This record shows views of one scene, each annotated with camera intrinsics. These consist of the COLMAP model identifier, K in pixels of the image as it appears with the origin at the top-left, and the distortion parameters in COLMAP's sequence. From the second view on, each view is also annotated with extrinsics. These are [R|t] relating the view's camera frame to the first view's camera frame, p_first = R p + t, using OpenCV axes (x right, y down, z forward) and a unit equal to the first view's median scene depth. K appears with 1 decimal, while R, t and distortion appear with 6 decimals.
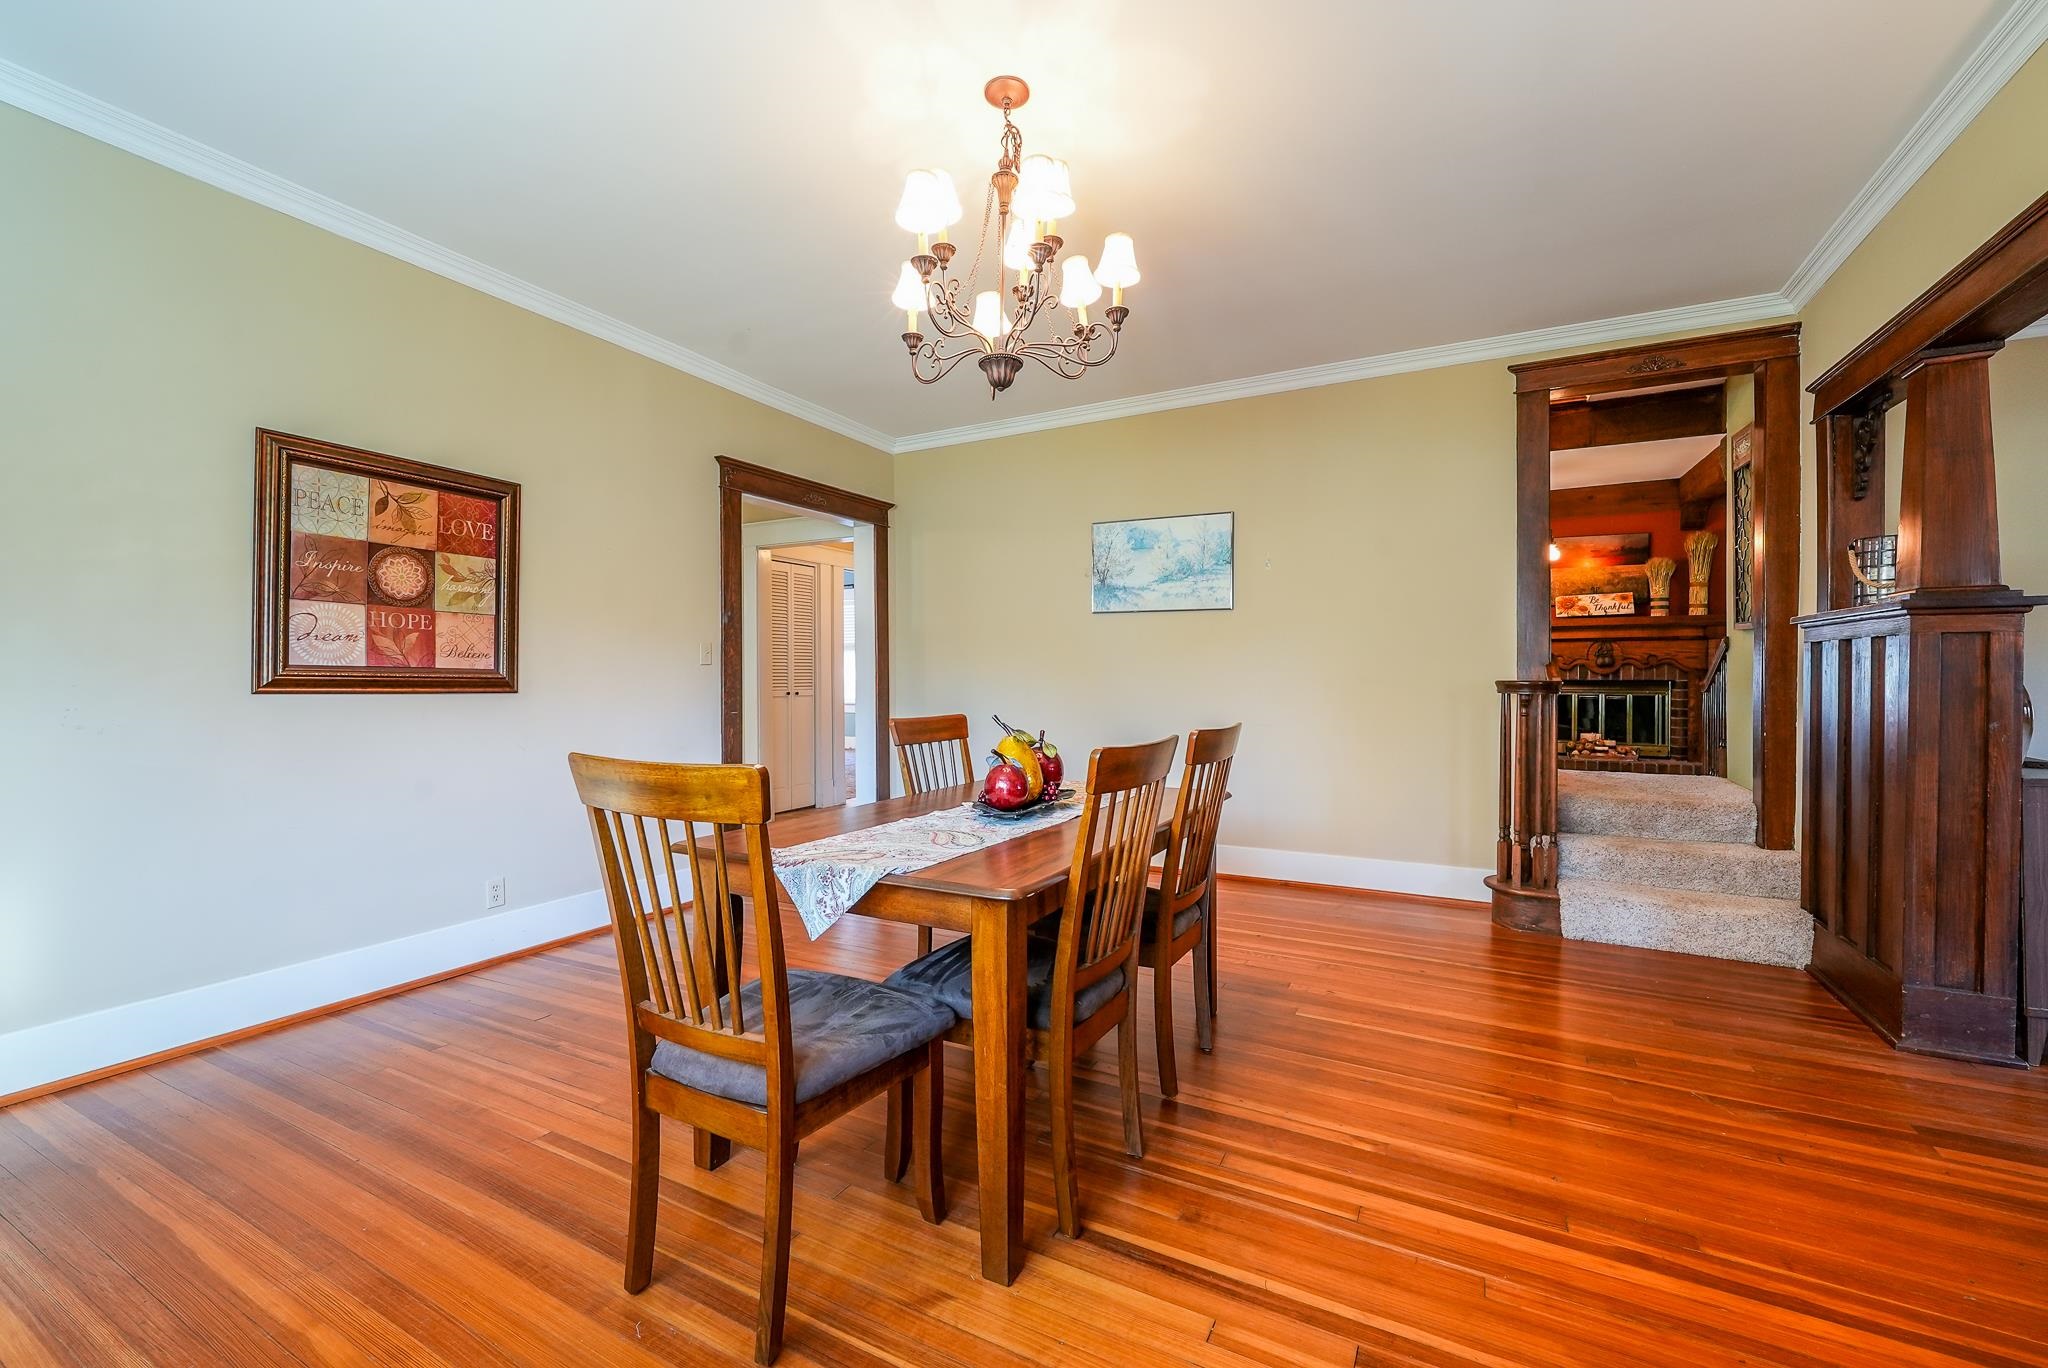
lens RADIAL K [[834.4, 0, 1020.8], [0, 834.4, 681.0], [0, 0, 1]] dist [-0.004127, -0.001491]
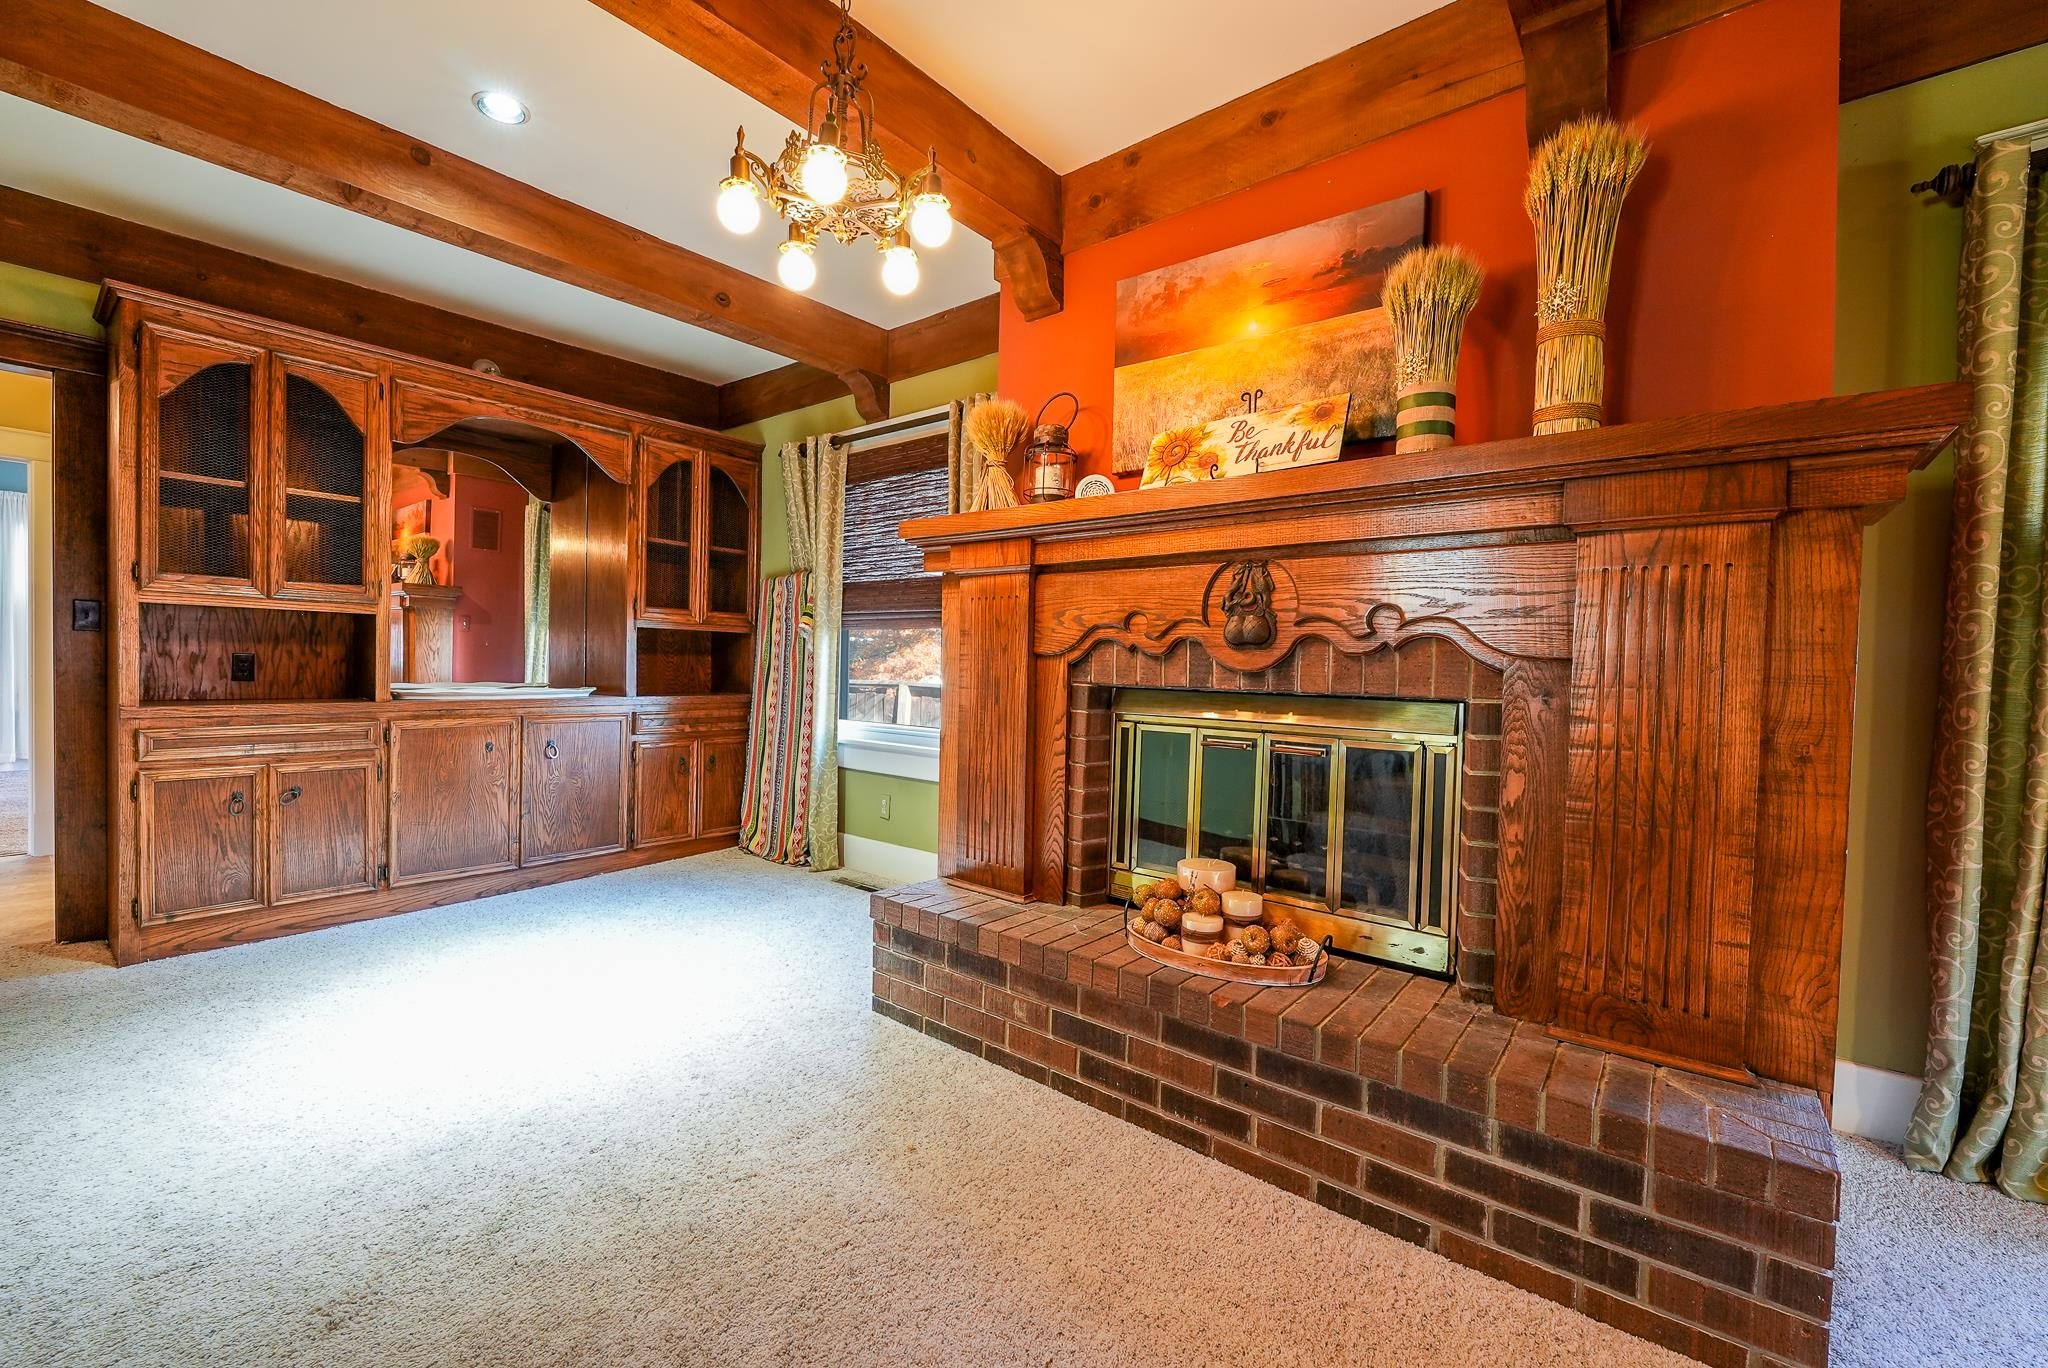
lens RADIAL K [[834.4, 0, 1029.1], [0, 834.4, 678.8], [0, 0, 1]] dist [-0.004127, -0.001491]
pose [[0.981728, 0.028167, -0.188193, 0.680457], [-0.025497, 0.999537, 0.016591, -0.008295], [0.188574, -0.011489, 0.981992, 0.688064]]
